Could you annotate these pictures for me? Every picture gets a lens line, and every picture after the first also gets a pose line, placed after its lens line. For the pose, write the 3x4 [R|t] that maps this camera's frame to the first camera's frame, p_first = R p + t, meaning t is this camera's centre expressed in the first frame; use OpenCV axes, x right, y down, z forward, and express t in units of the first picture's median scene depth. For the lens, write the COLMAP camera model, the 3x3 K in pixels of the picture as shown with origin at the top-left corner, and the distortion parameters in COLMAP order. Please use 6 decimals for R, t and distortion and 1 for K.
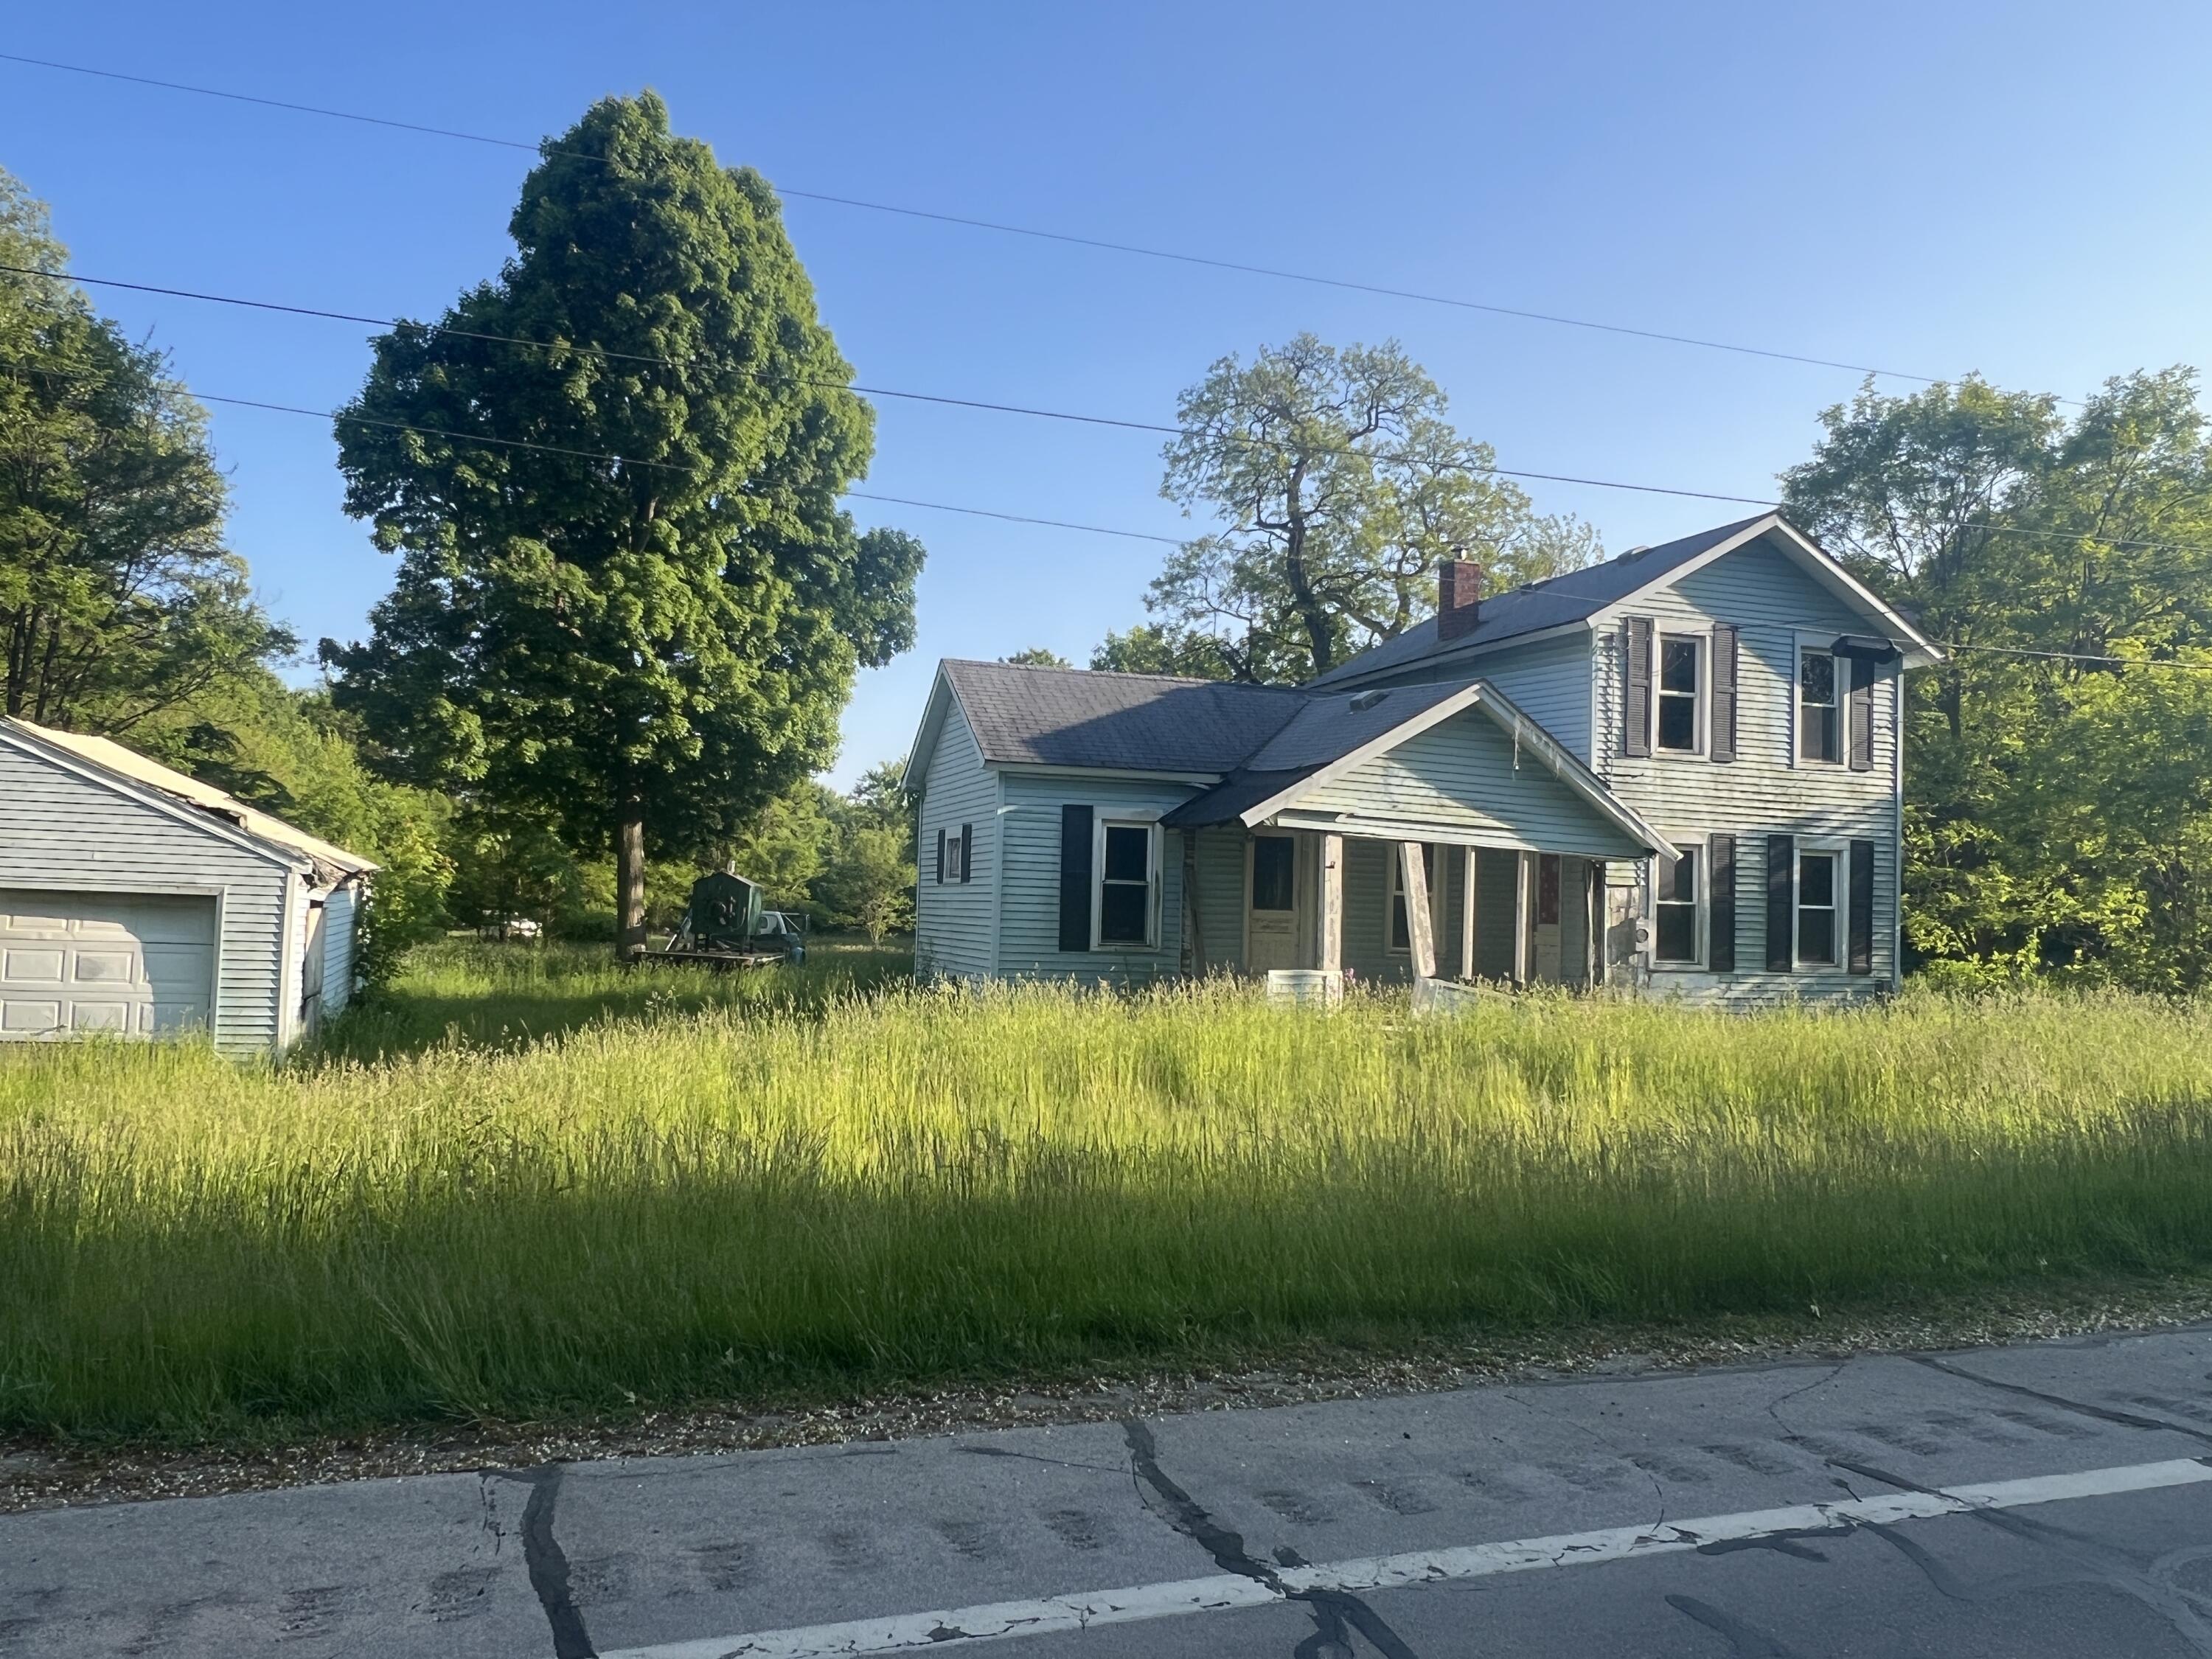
lens RADIAL K [[1549.7, 0, 1105.7], [0, 1549.7, 831.6], [0, 0, 1]] dist [0.005855, 0.000988]
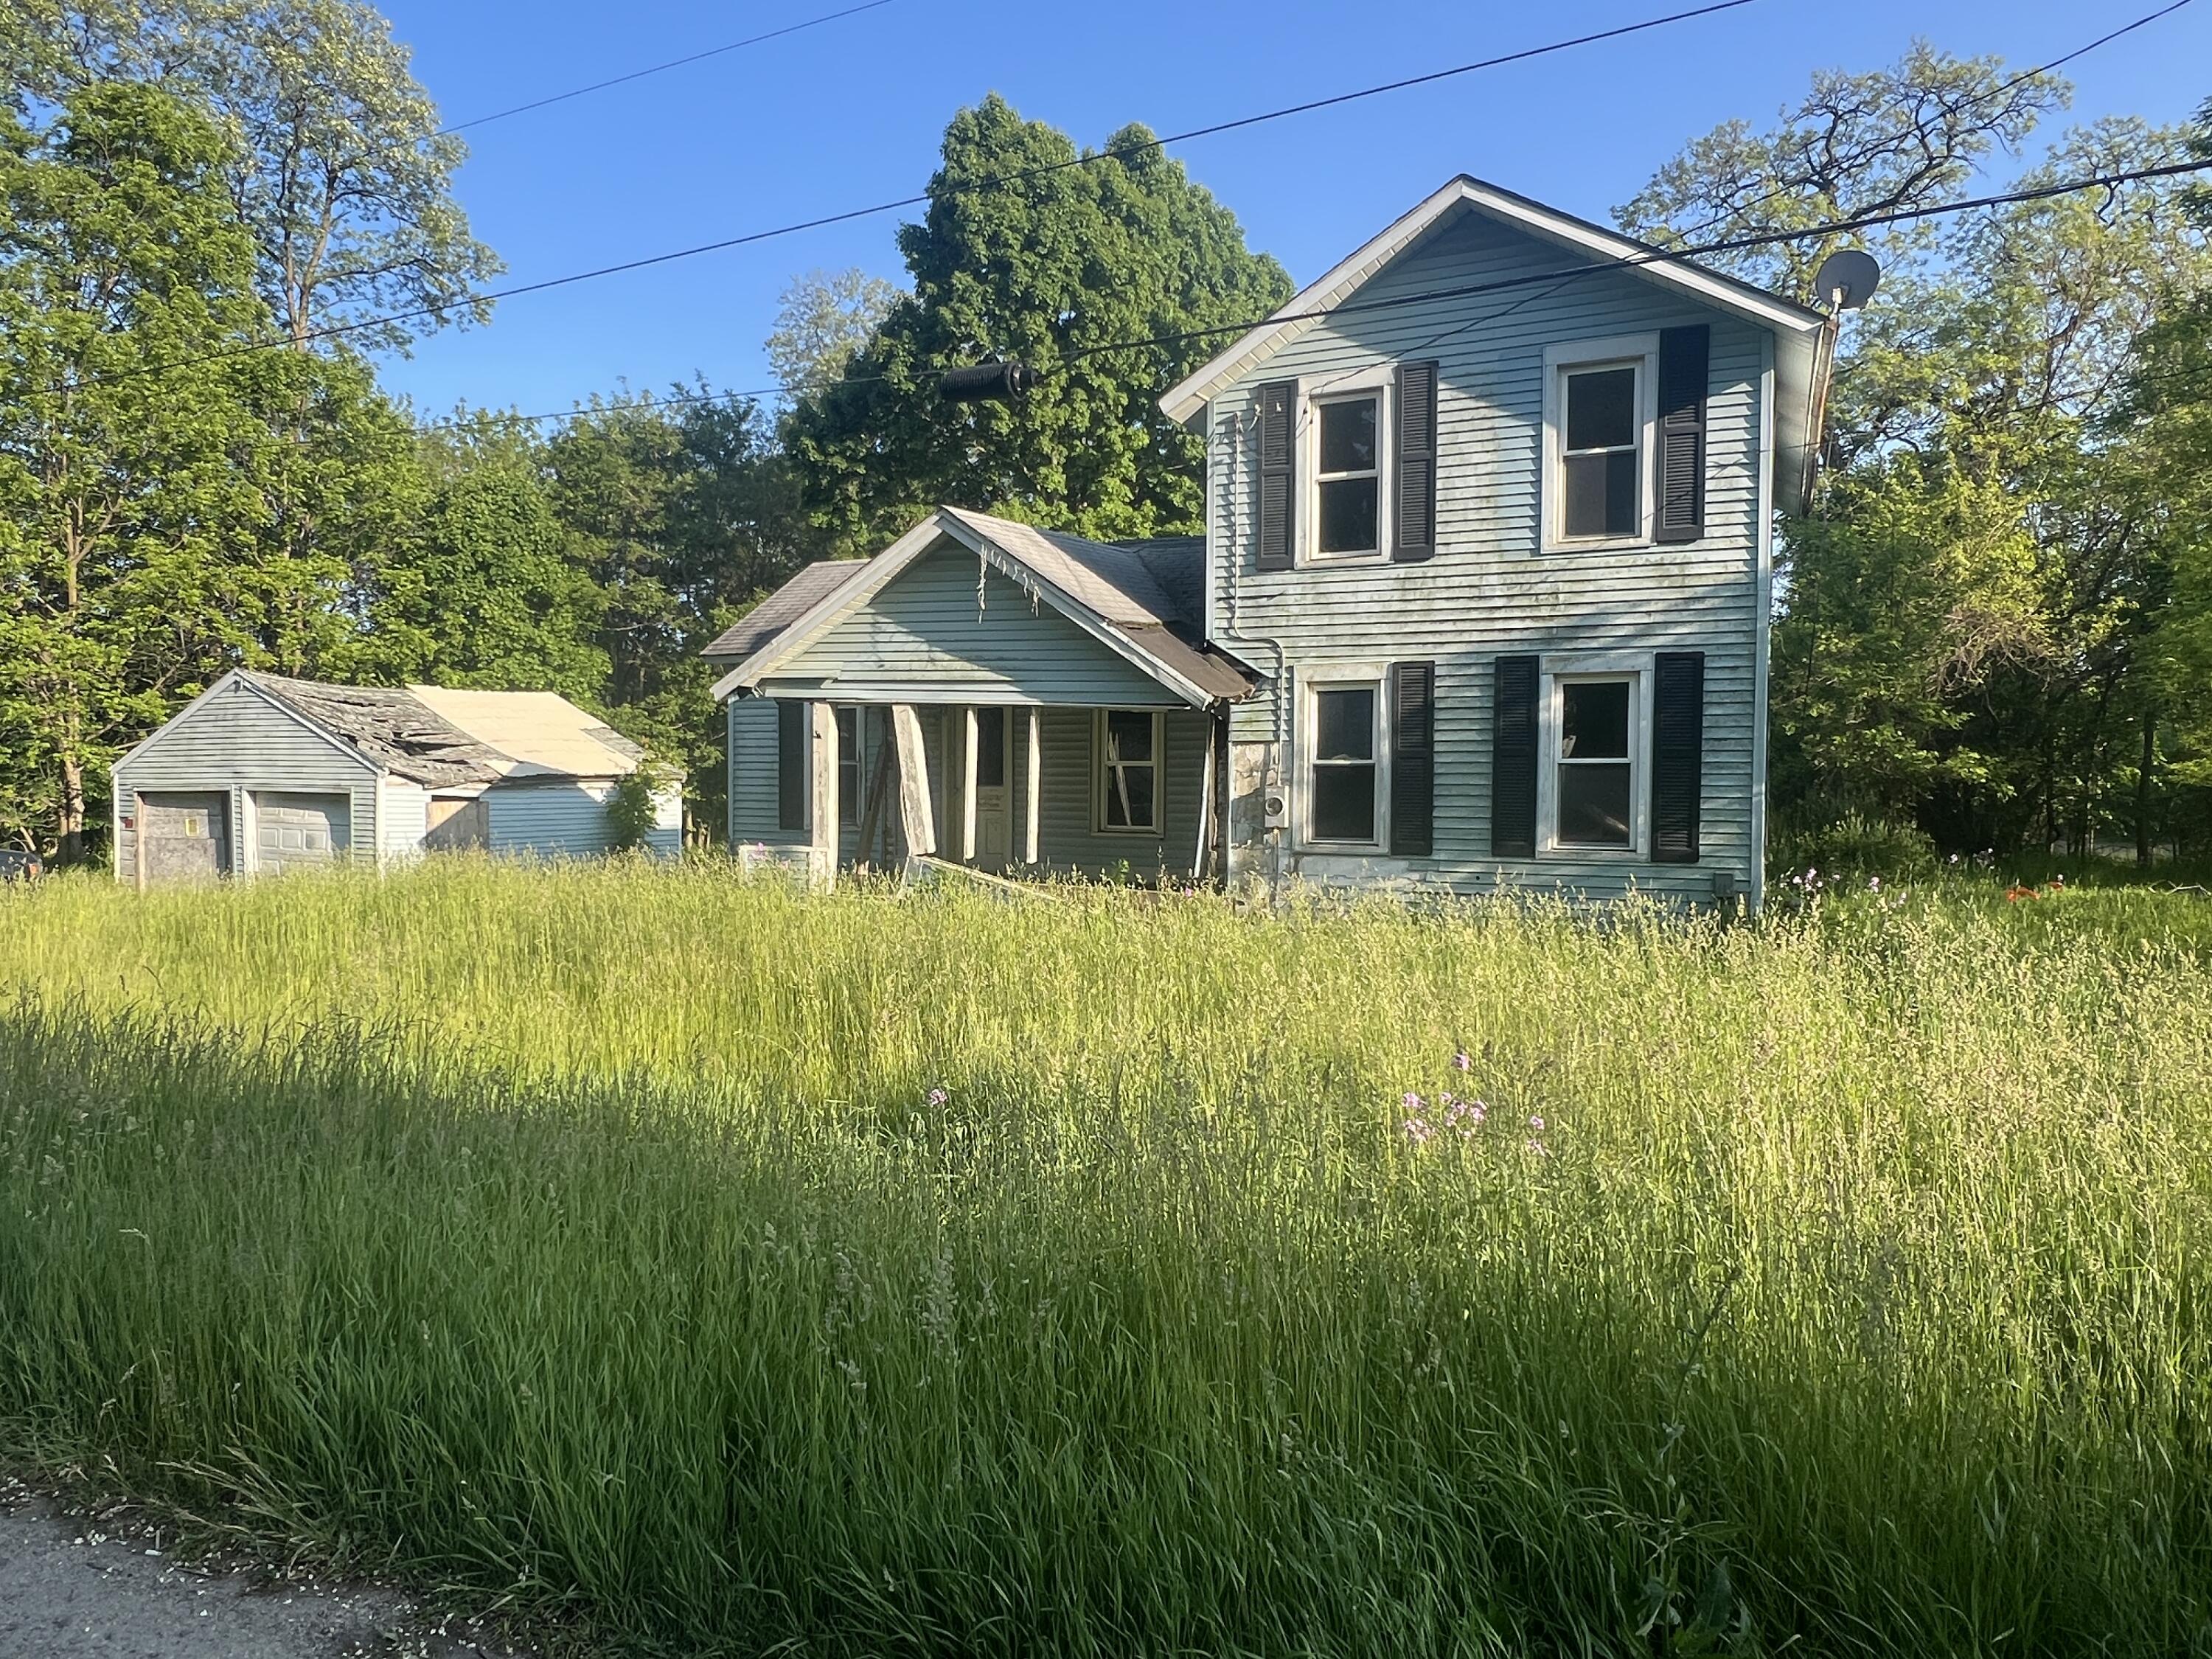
lens RADIAL K [[1360.4, 0, 1106.1], [0, 1360.4, 826.8], [0, 0, 1]] dist [0.002092, -0.000101]
pose [[0.727631, -0.005097, -0.685950, 0.726819], [0.047696, 0.997928, 0.043178, 0.043407], [0.684309, -0.064135, 0.726366, 0.448824]]
